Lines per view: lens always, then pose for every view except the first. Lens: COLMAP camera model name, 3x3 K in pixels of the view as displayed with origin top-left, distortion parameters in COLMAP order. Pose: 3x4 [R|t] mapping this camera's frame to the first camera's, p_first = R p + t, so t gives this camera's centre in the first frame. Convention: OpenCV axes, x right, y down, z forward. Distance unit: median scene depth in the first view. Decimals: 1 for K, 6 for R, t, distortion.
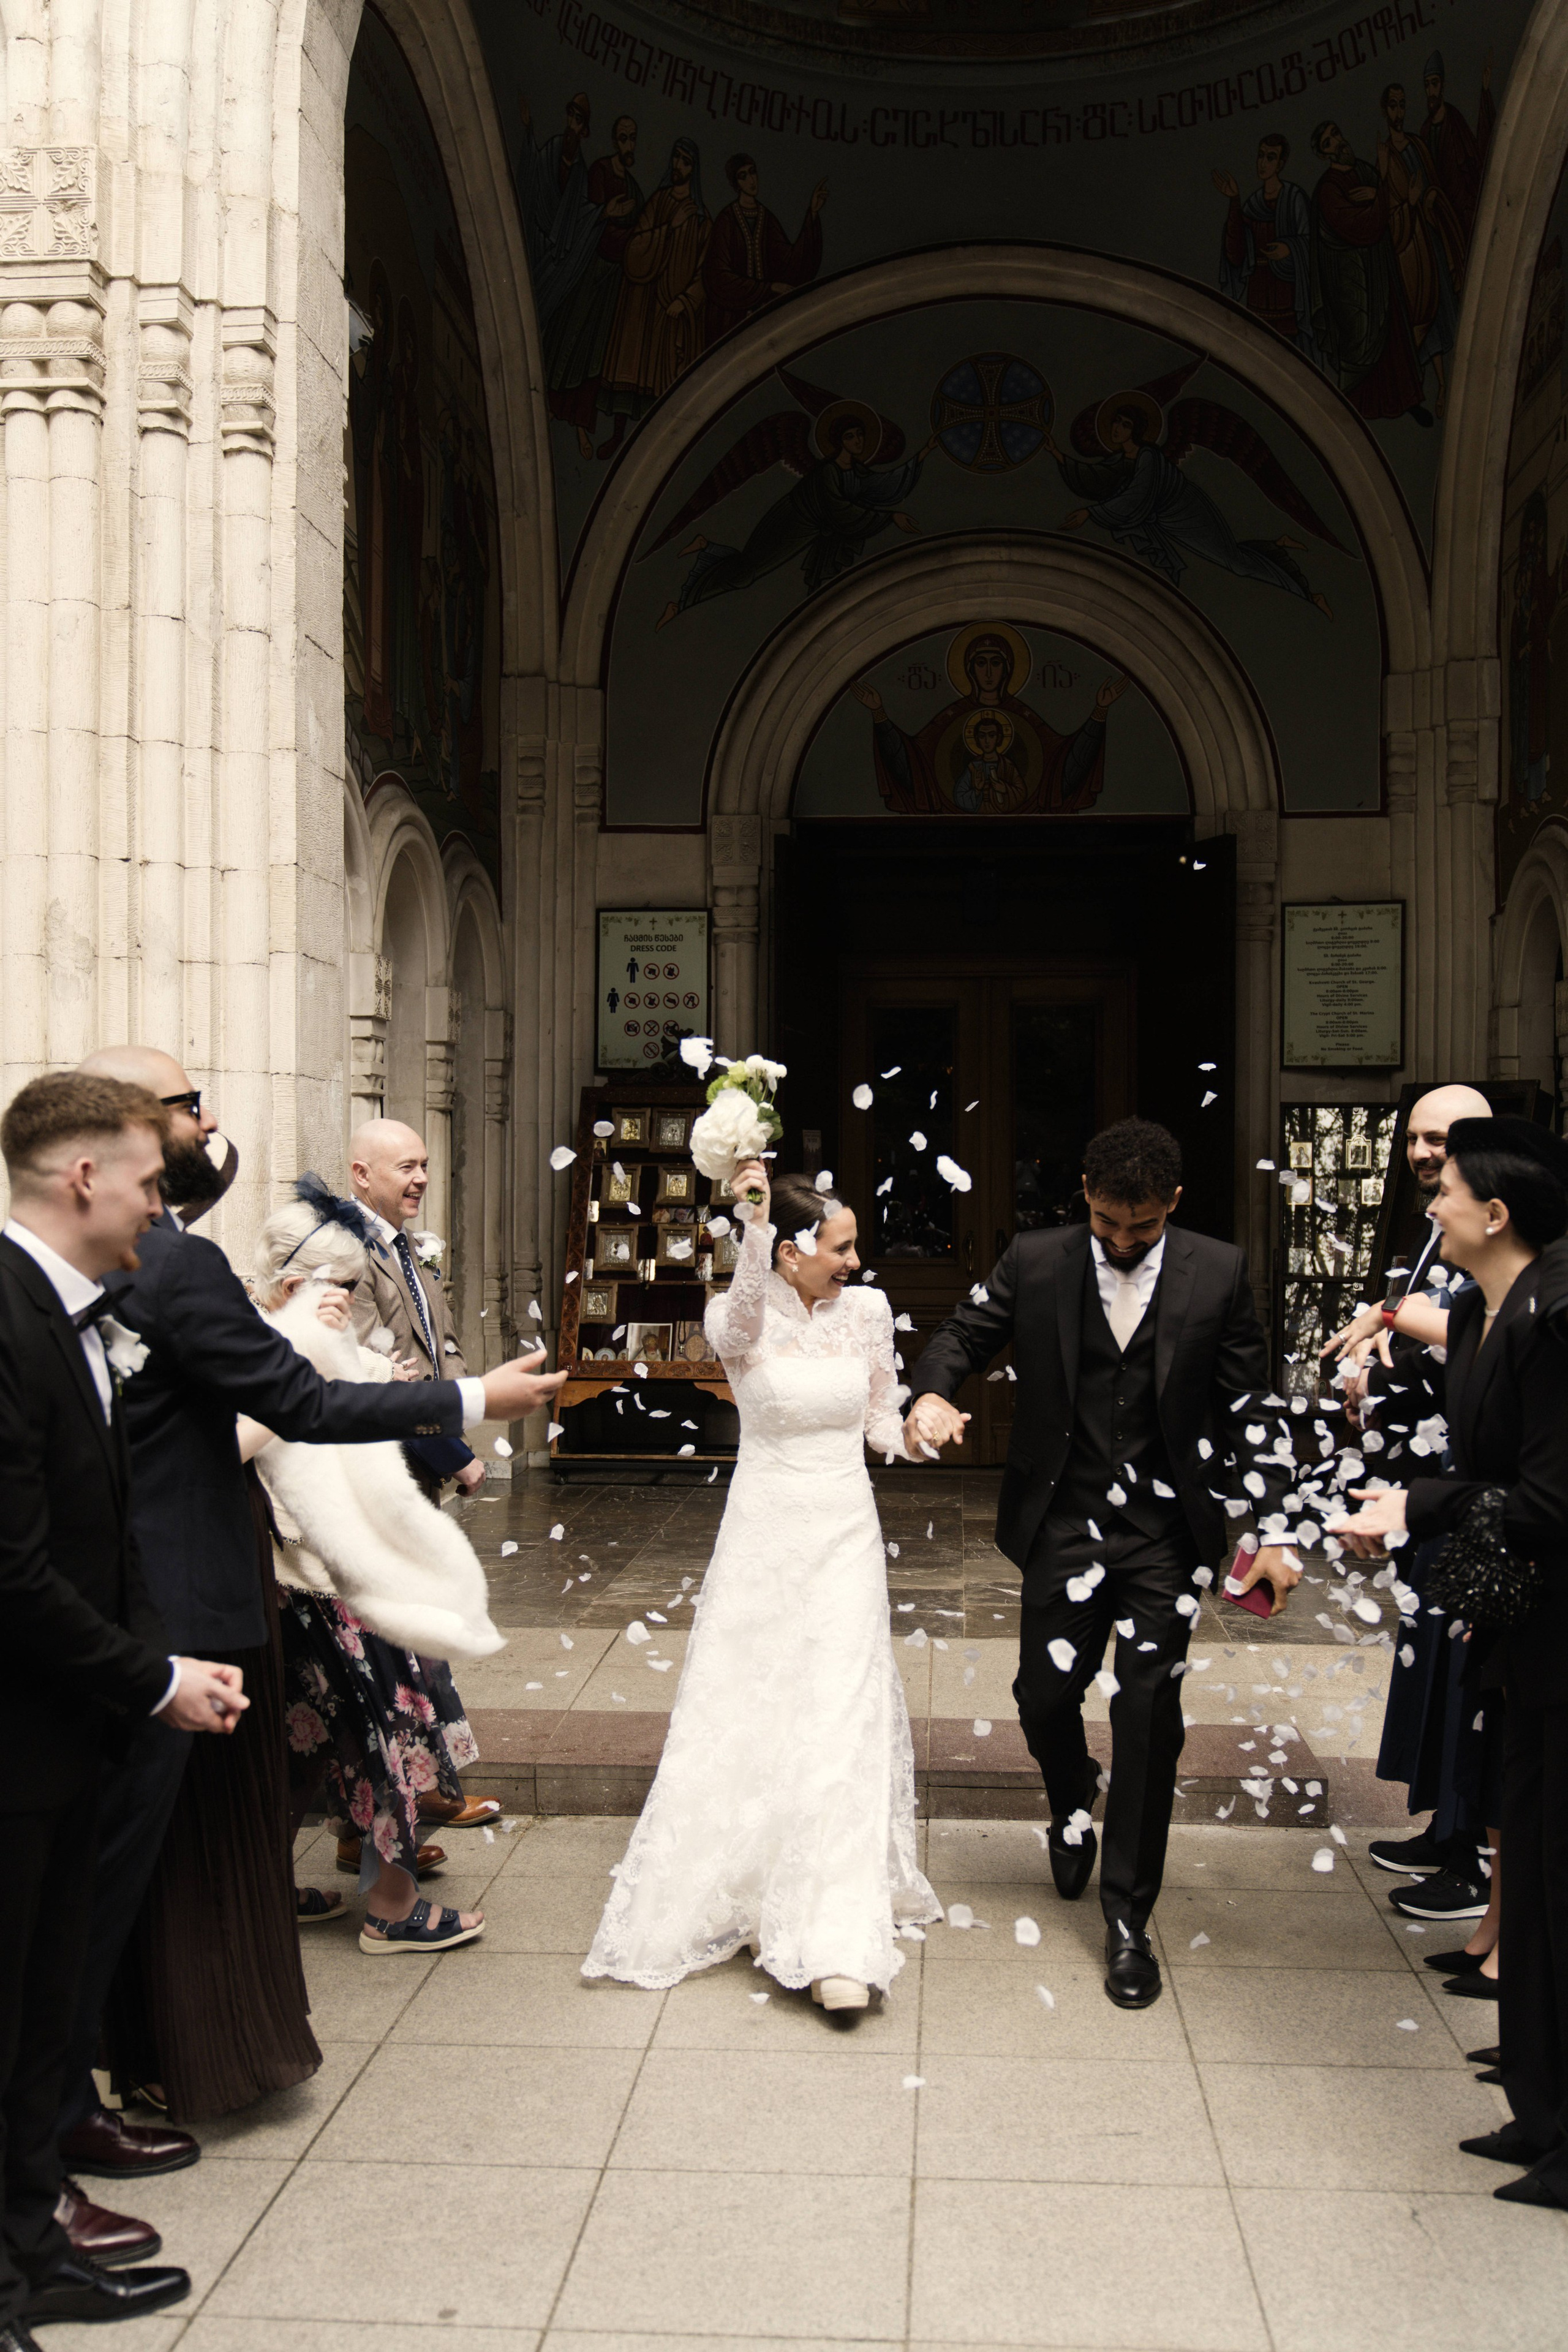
lens RADIAL K [[2356.8, 0, 784.0], [0, 2356.8, 1176.0], [0, 0, 1]] dist [-0.016162, -0.024403]
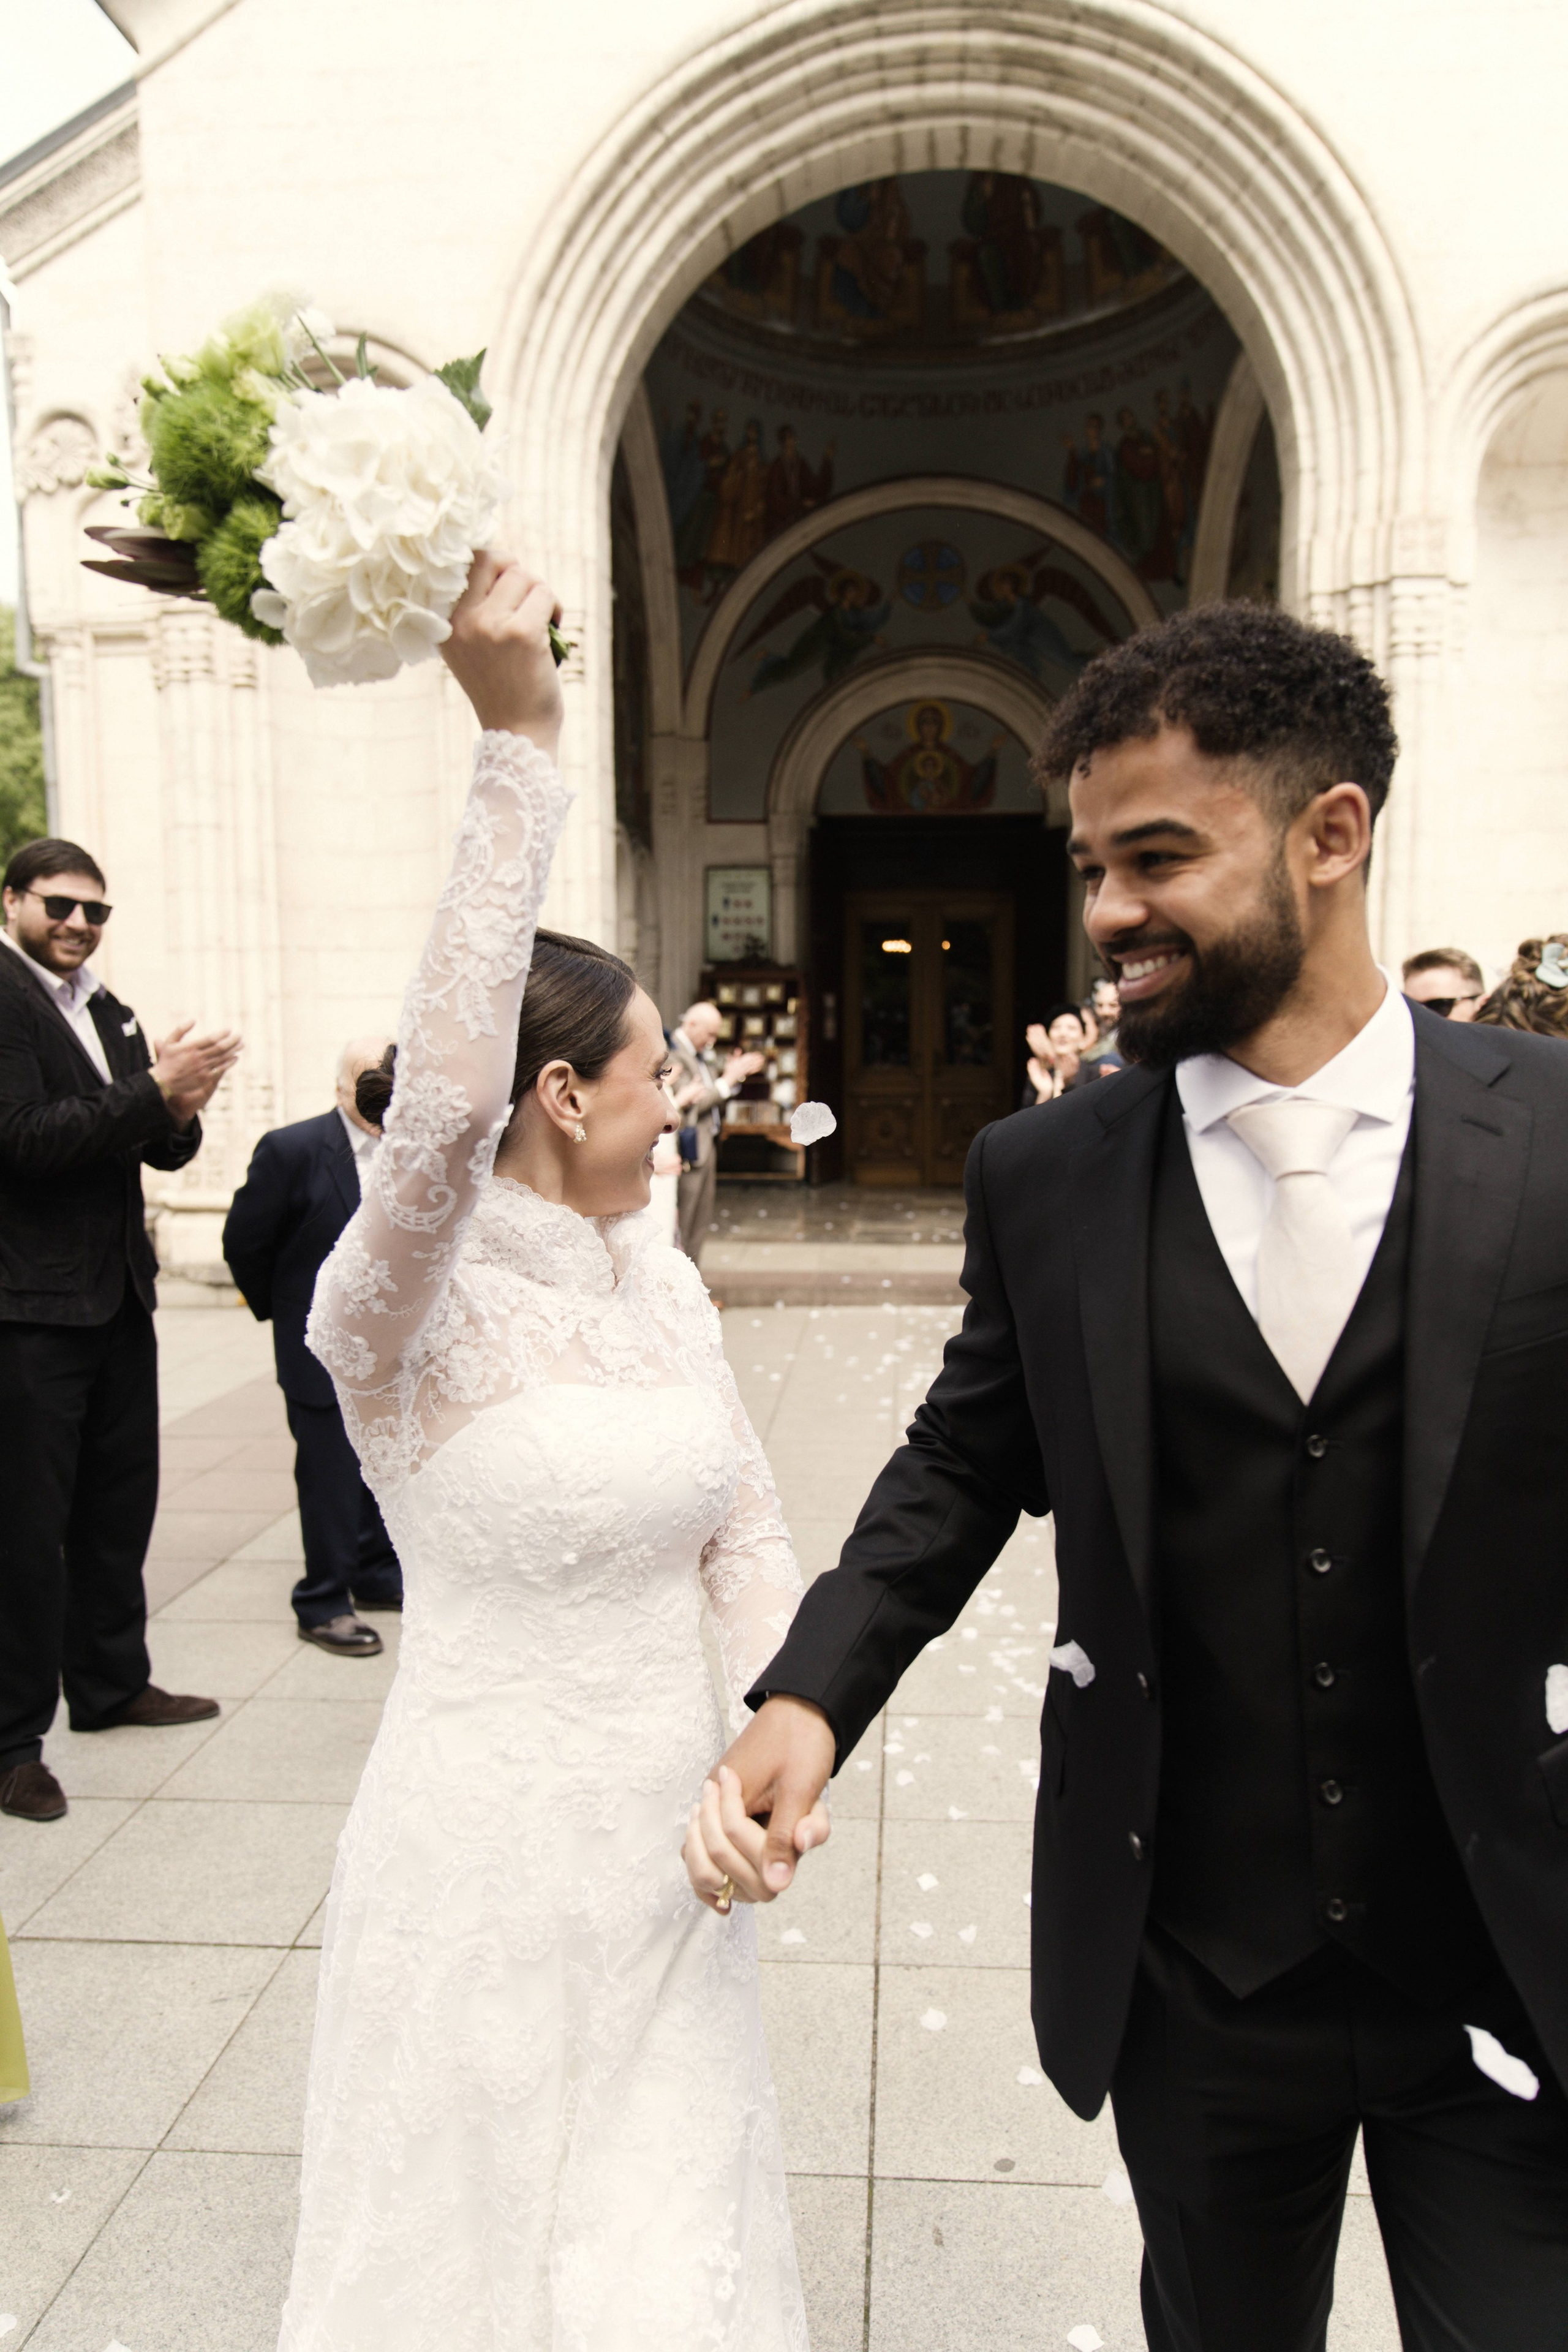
lens RADIAL K [[1706.8, 0, 795.7], [0, 1706.8, 1183.1], [0, 0, 1]] dist [0.005532, -0.002185]
pose [[0.999956, -0.007803, 0.005193, -0.021642], [0.007260, 0.995213, 0.097455, -0.003702], [-0.005928, -0.097413, 0.995226, -0.296159]]
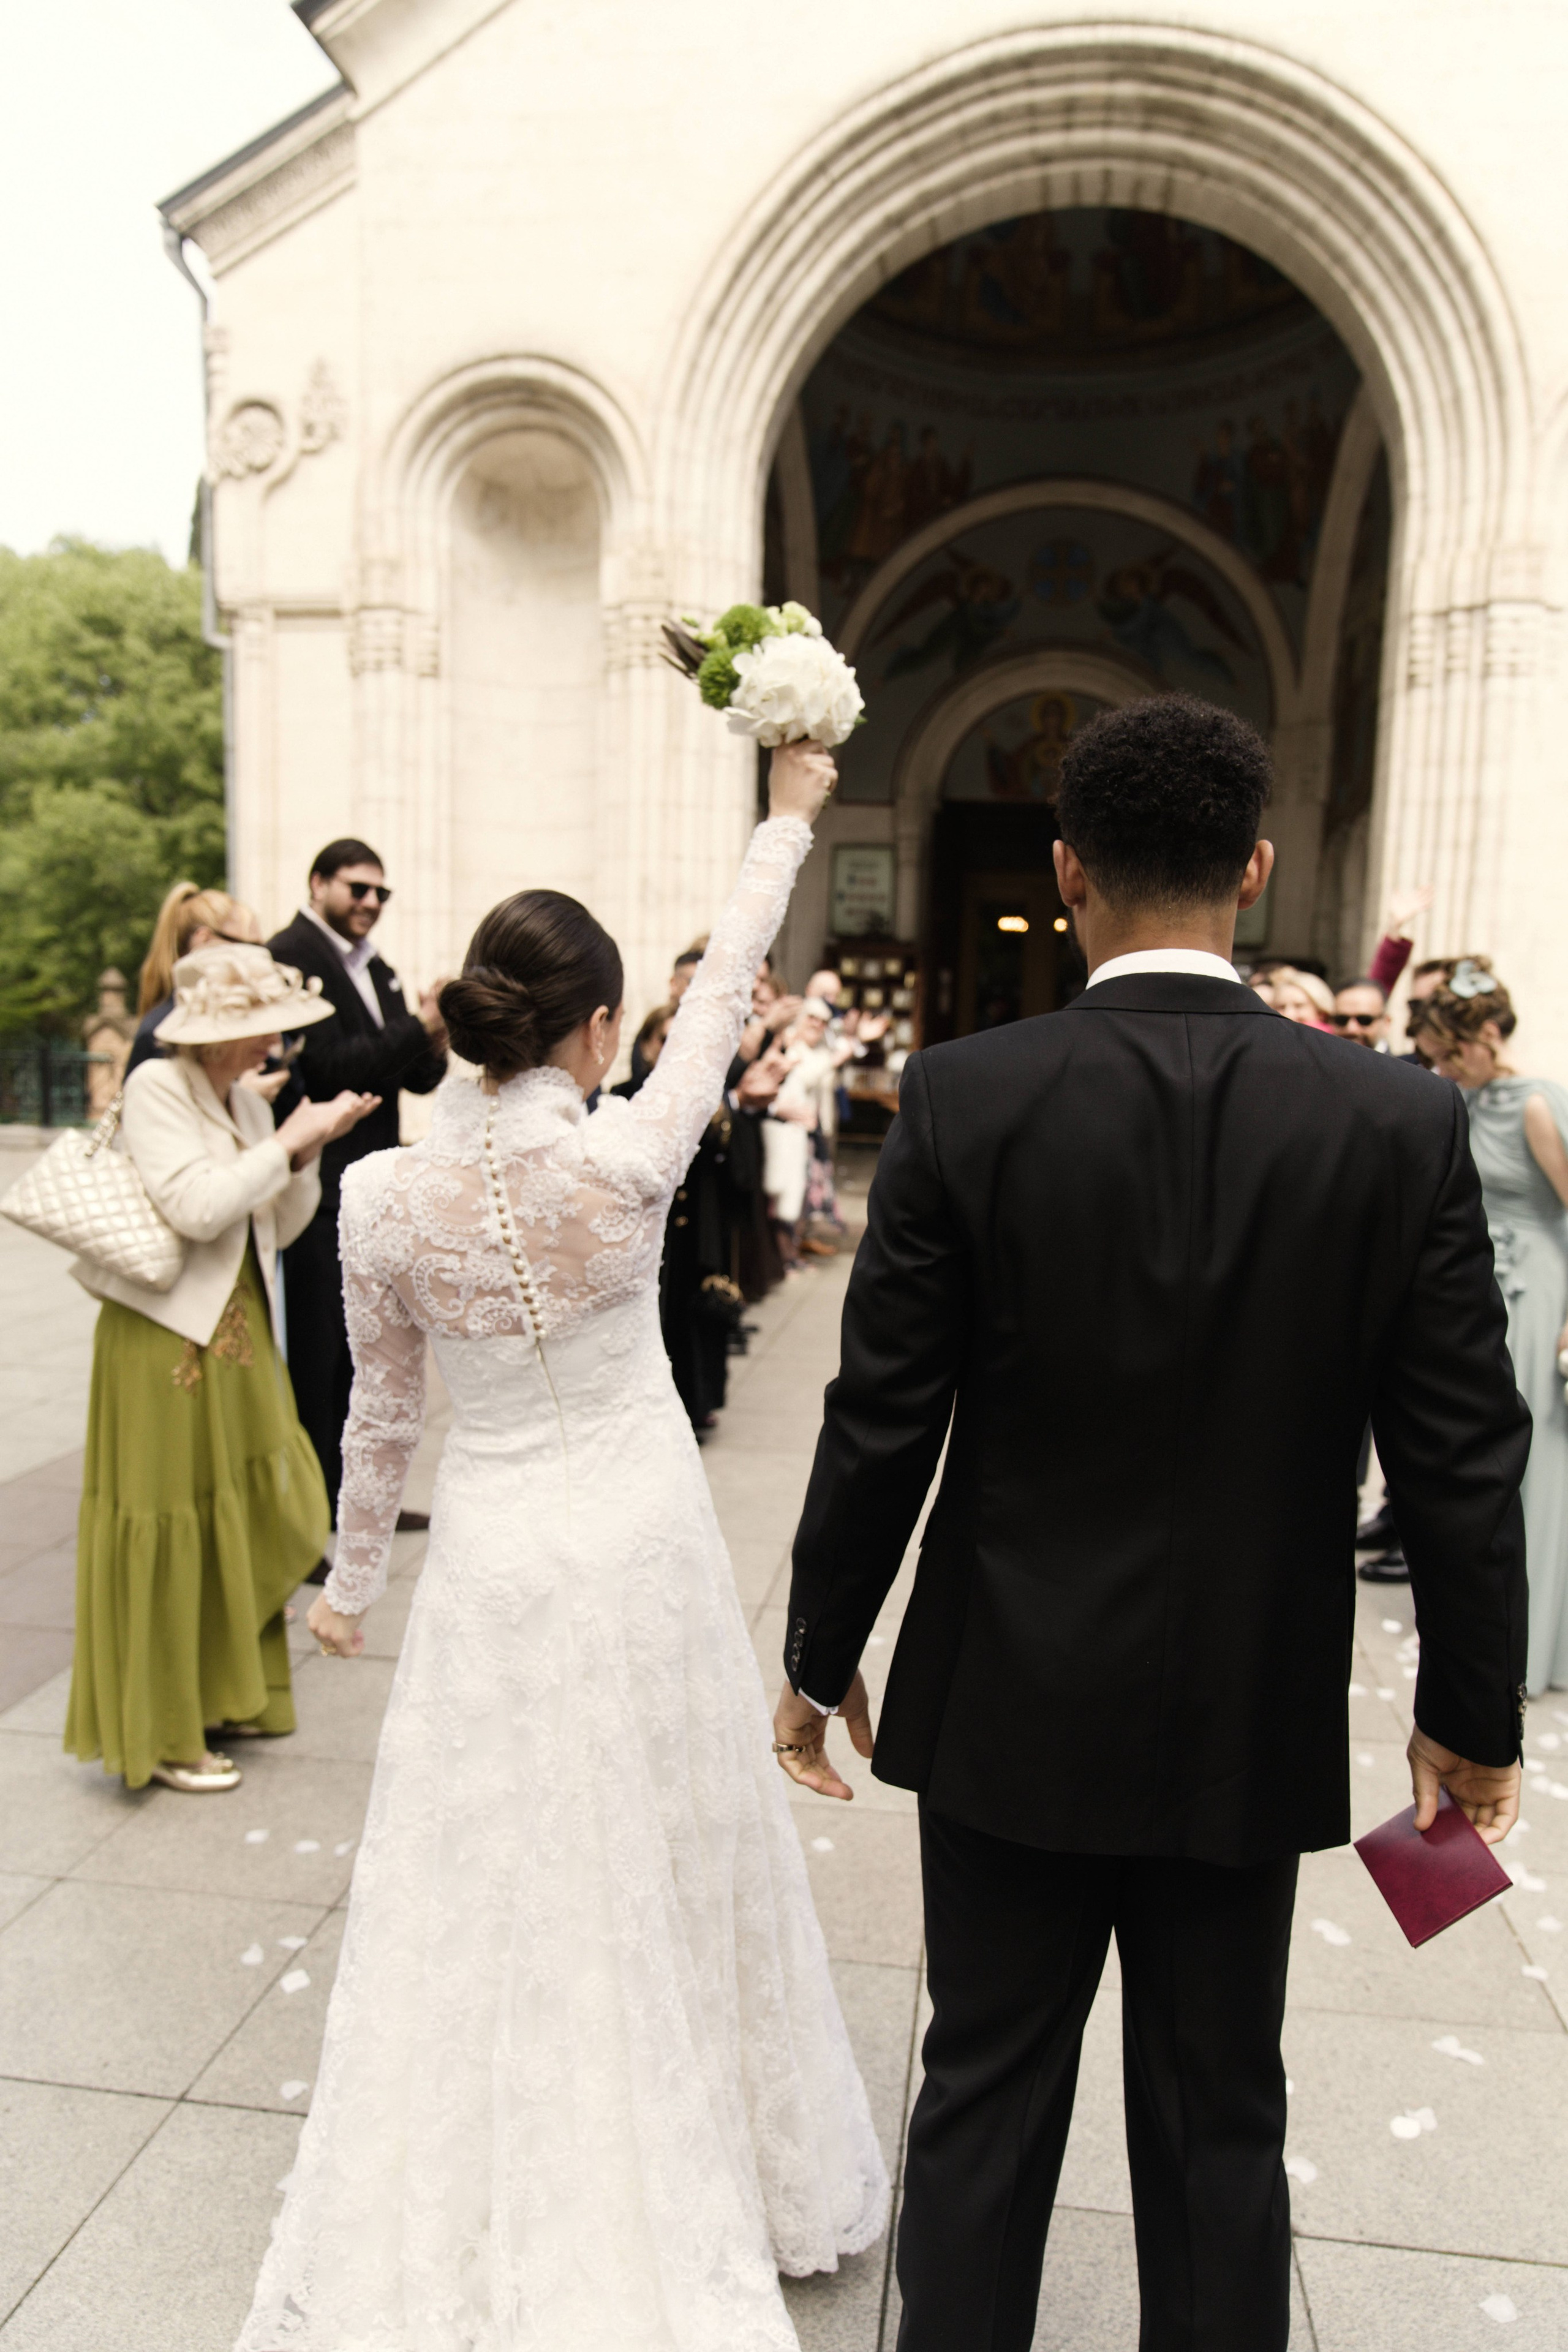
lens RADIAL K [[1706.8, 0, 795.7], [0, 1706.8, 1183.1], [0, 0, 1]] dist [0.005532, -0.002185]
pose [[0.997709, 0.036207, -0.057153, -0.023640], [-0.029415, 0.992872, 0.115496, -0.004949], [0.060927, -0.113550, 0.991662, -0.372504]]
